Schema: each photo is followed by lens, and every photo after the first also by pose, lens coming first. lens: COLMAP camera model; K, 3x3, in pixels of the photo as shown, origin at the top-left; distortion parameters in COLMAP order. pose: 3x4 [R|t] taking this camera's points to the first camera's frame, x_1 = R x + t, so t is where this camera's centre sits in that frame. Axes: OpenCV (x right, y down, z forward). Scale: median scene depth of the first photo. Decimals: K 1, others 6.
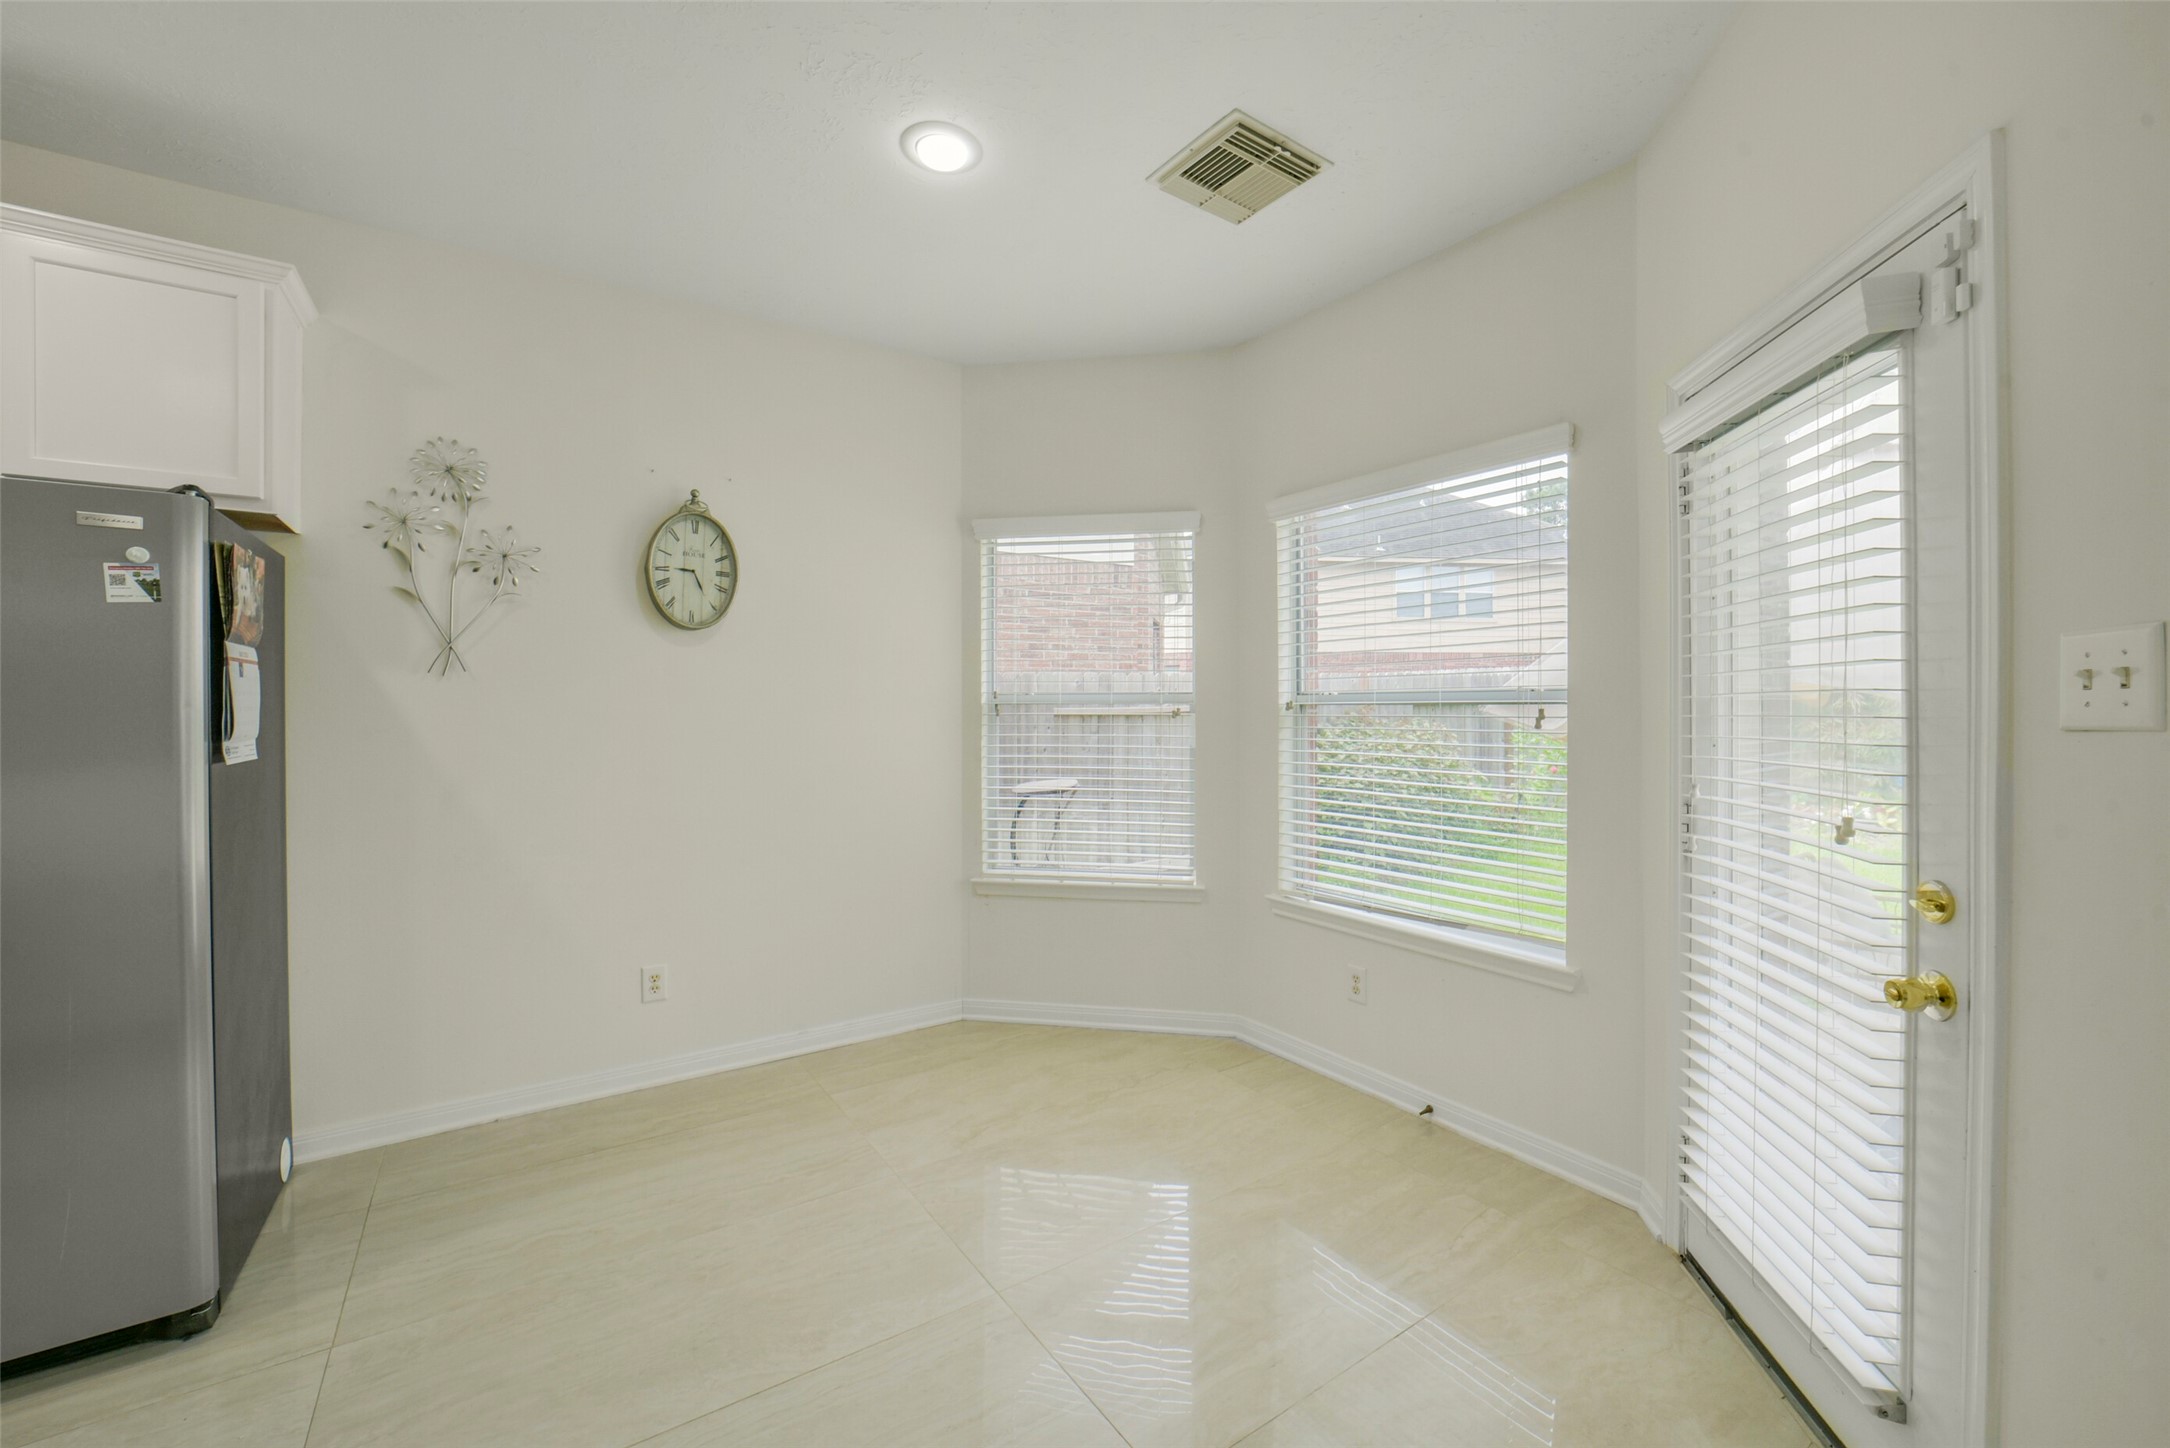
lens RADIAL K [[874.8, 0, 1093.7], [0, 874.8, 711.2], [0, 0, 1]] dist [-0.037565, 0.010890]
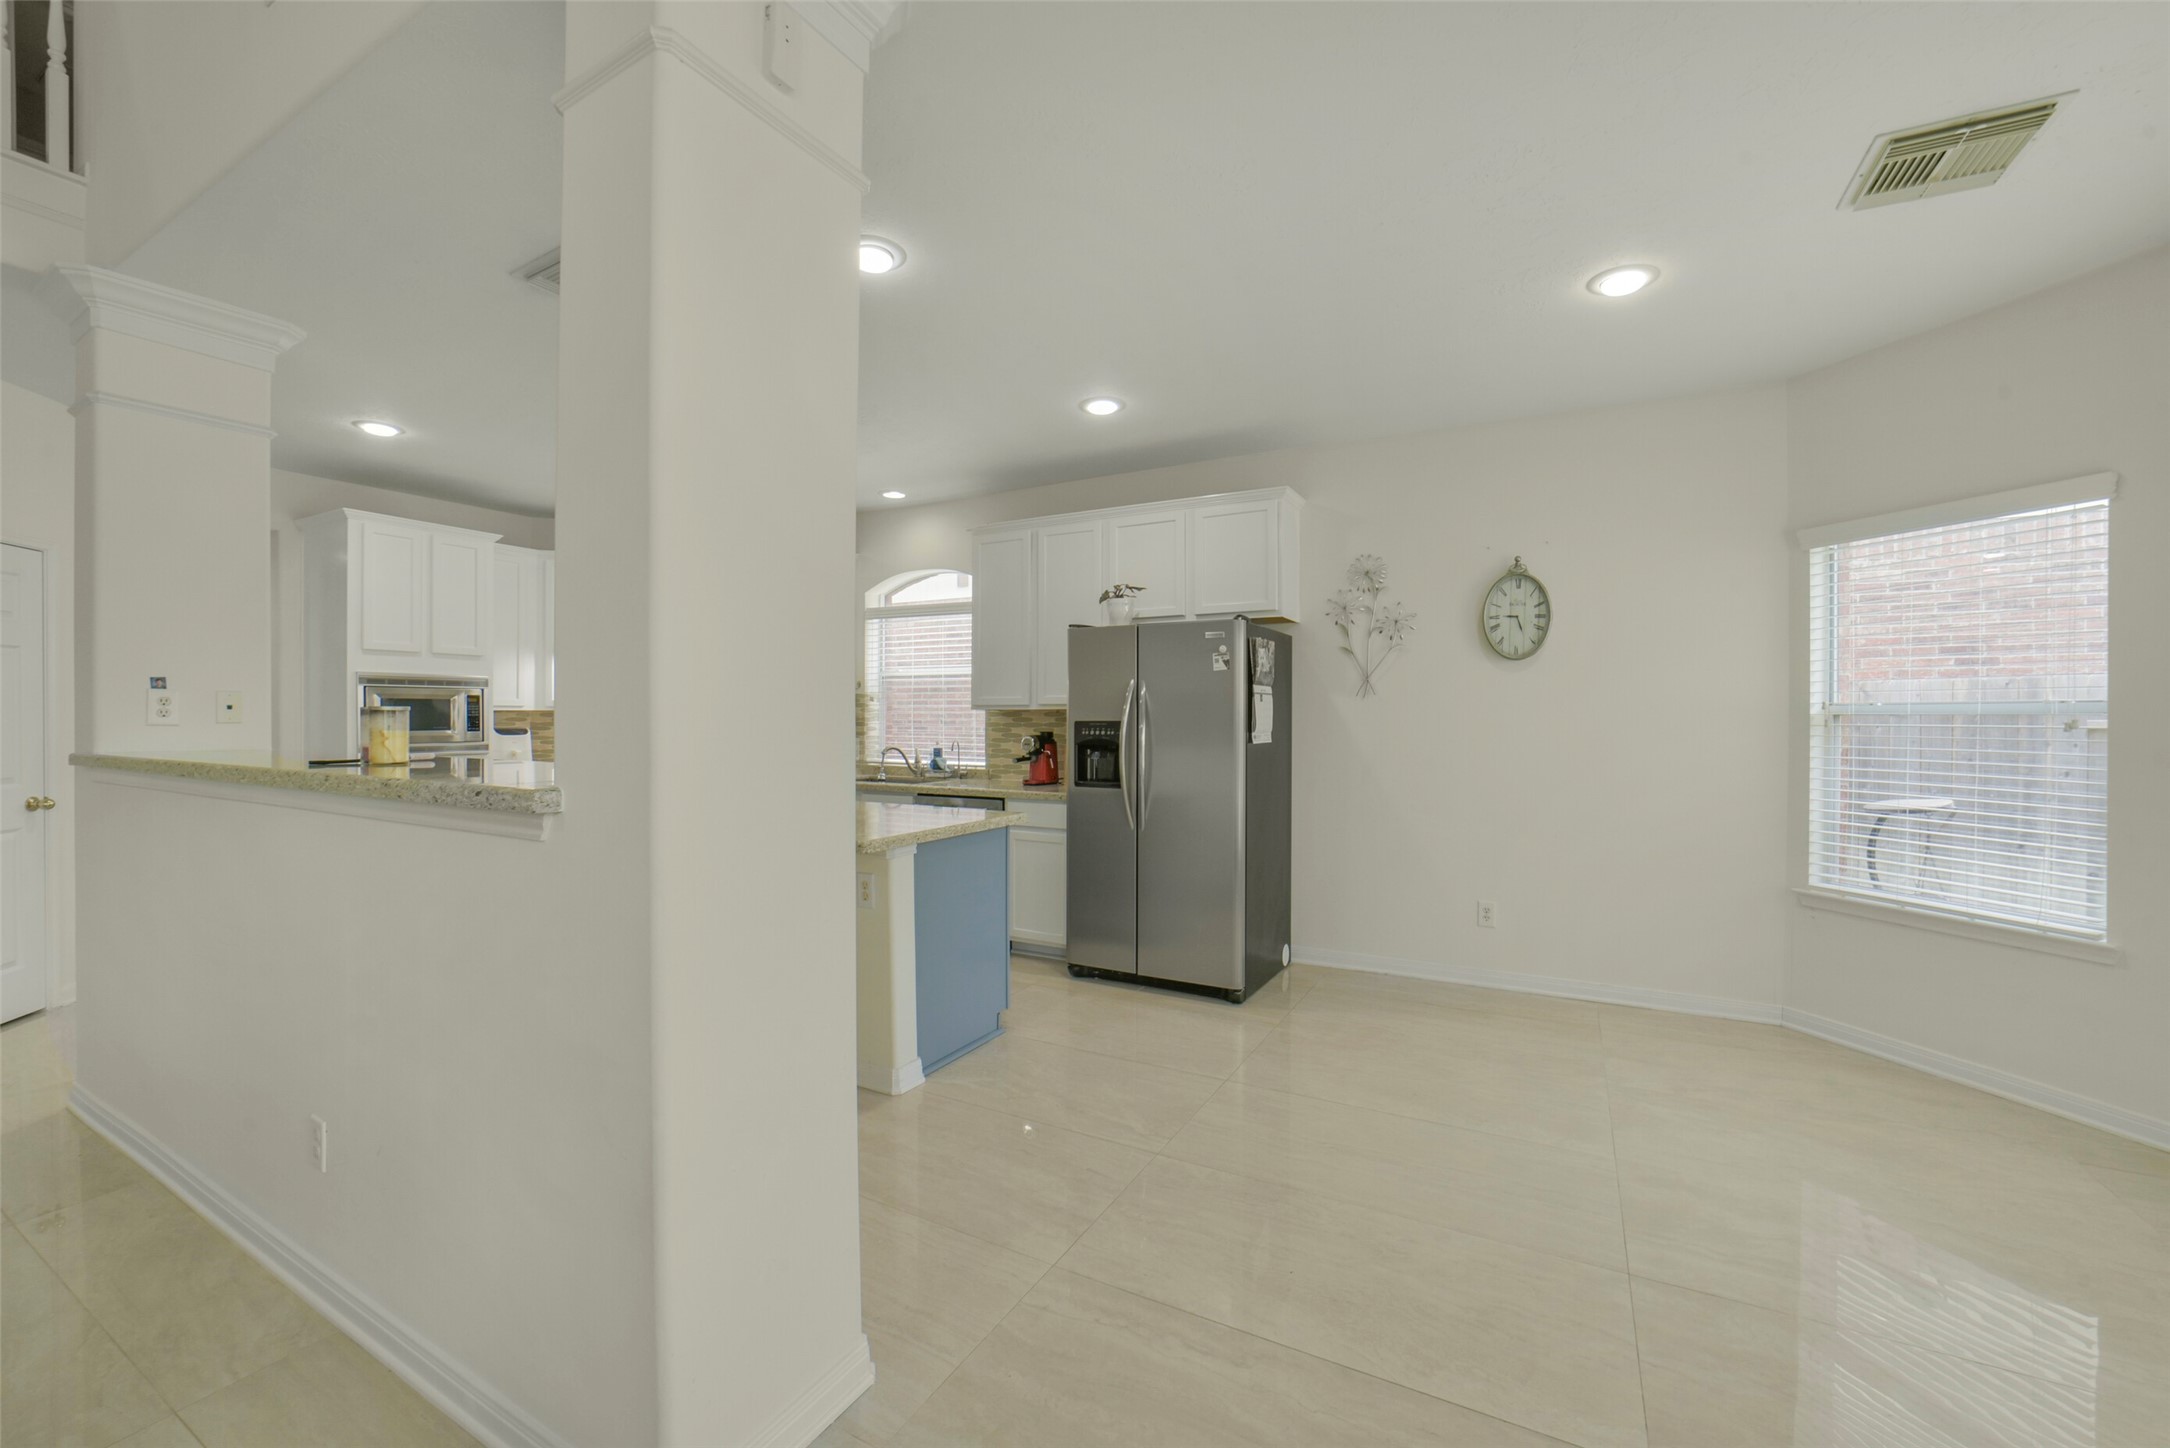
lens RADIAL K [[865.4, 0, 1085.0], [0, 865.4, 724.0], [0, 0, 1]] dist [-0.037634, 0.008261]
pose [[0.440770, 0.009170, -0.897573, 0.451126], [-0.006183, 0.999955, 0.007179, 0.001028], [0.897599, 0.002386, 0.440806, -0.198798]]
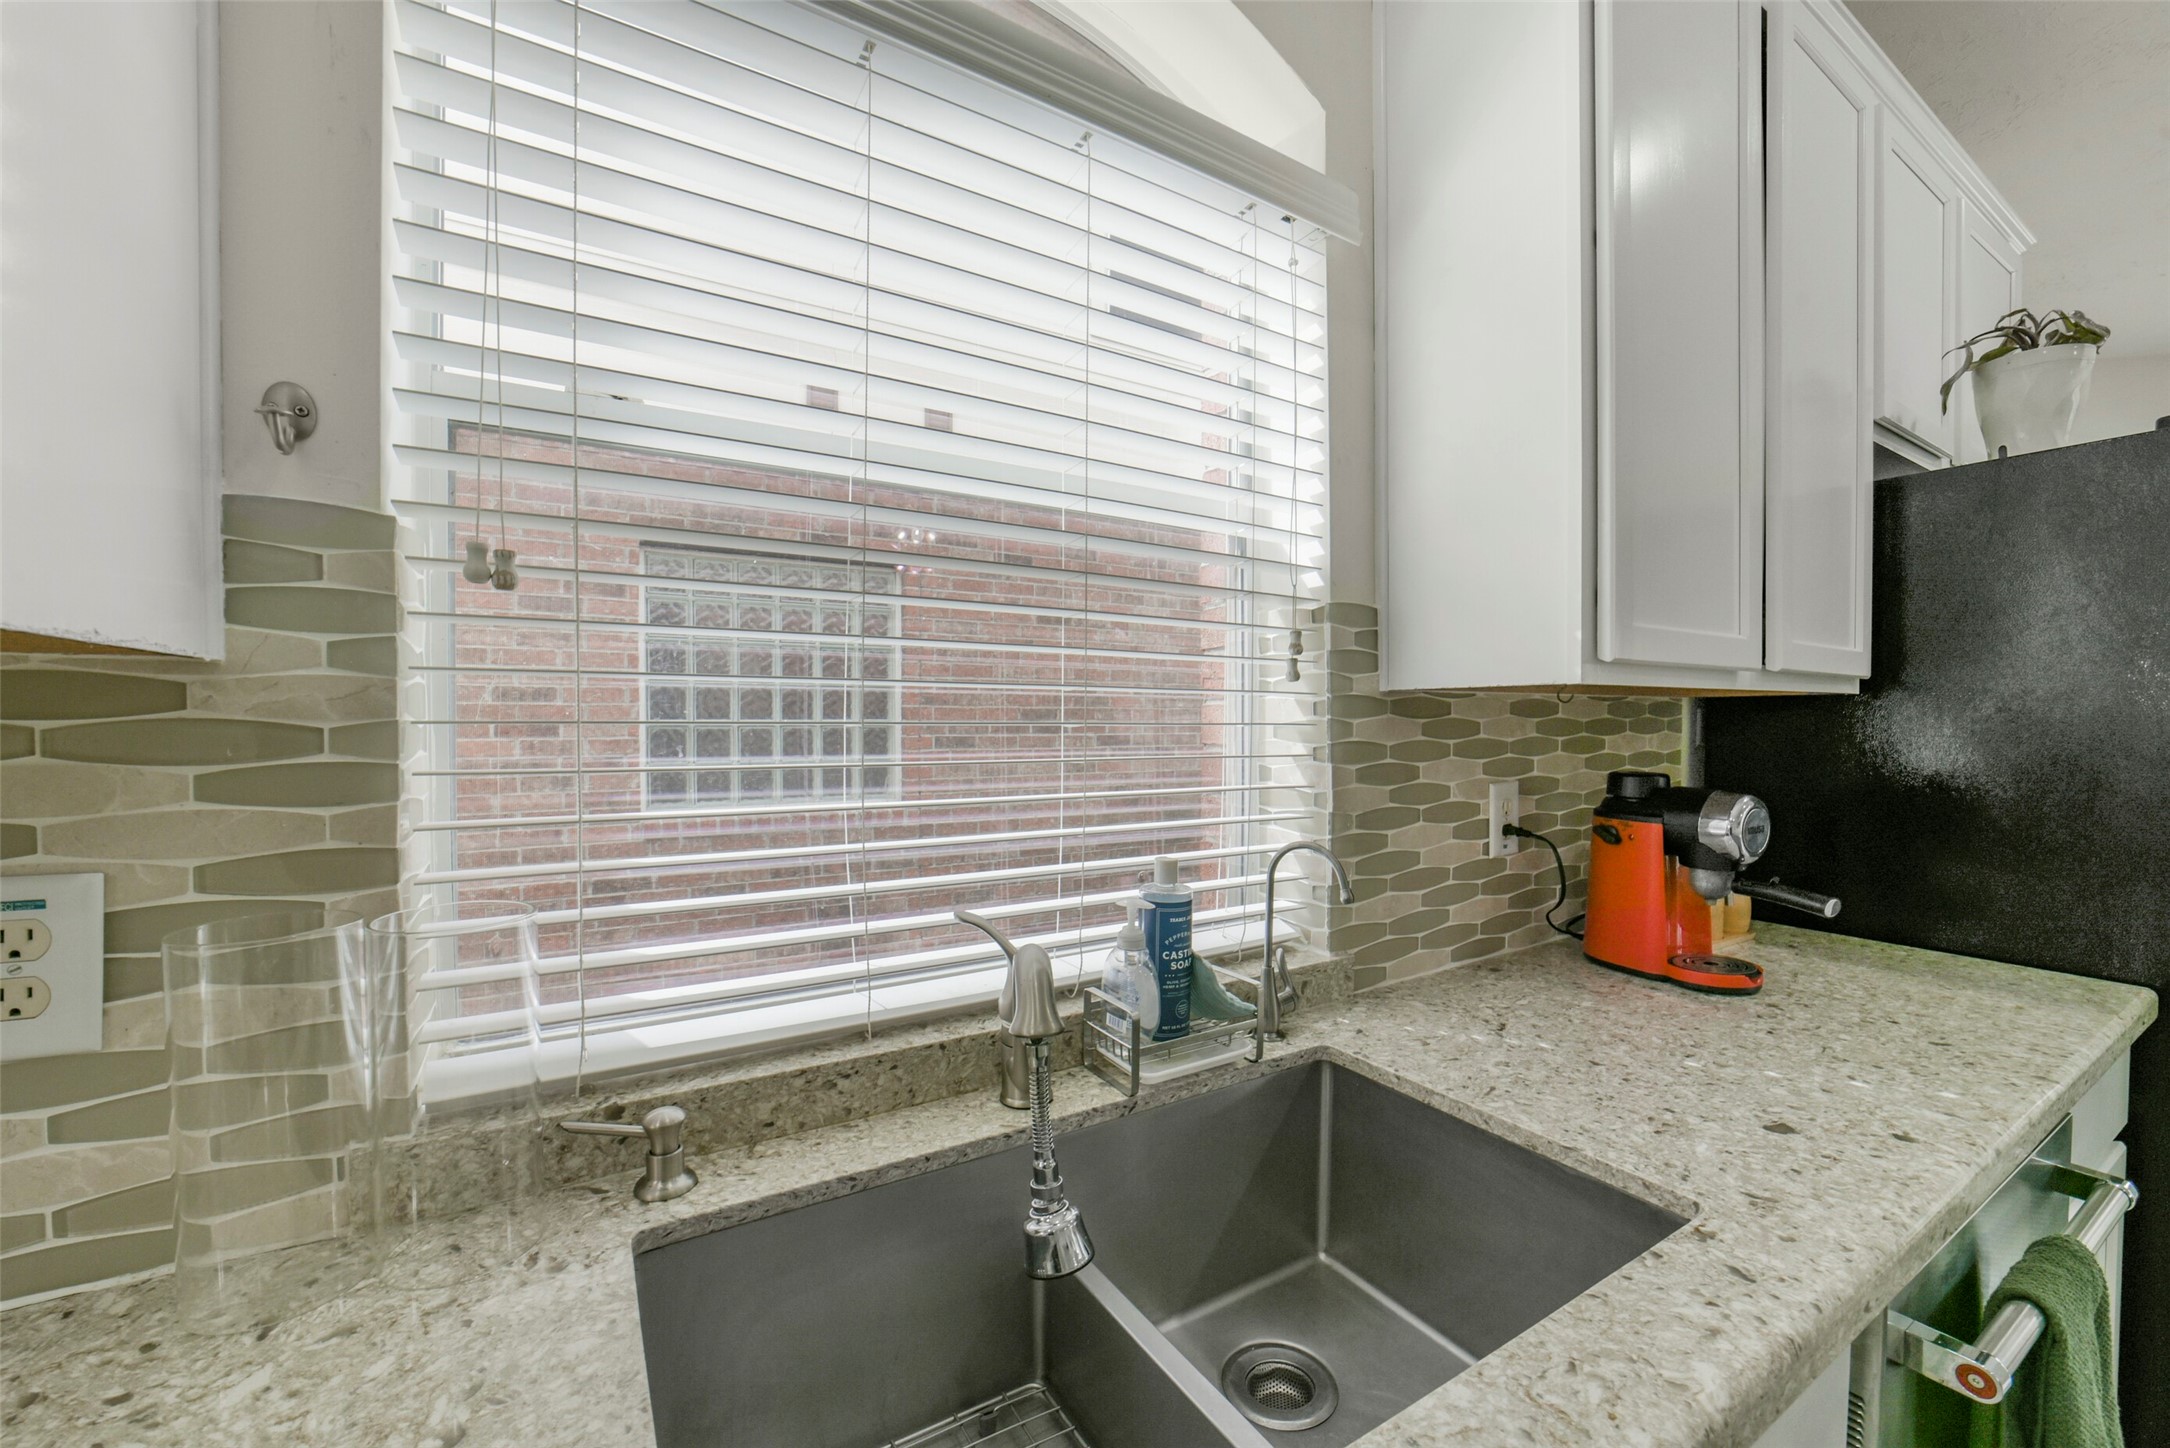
lens RADIAL K [[859.6, 0, 1092.0], [0, 859.6, 724.6], [0, 0, 1]] dist [-0.014164, 0.000843]
pose [[0.998792, 0.004028, -0.048976, -1.429954], [-0.003998, 0.999992, 0.000715, 0.003576], [0.048978, -0.000518, 0.998800, 0.017133]]
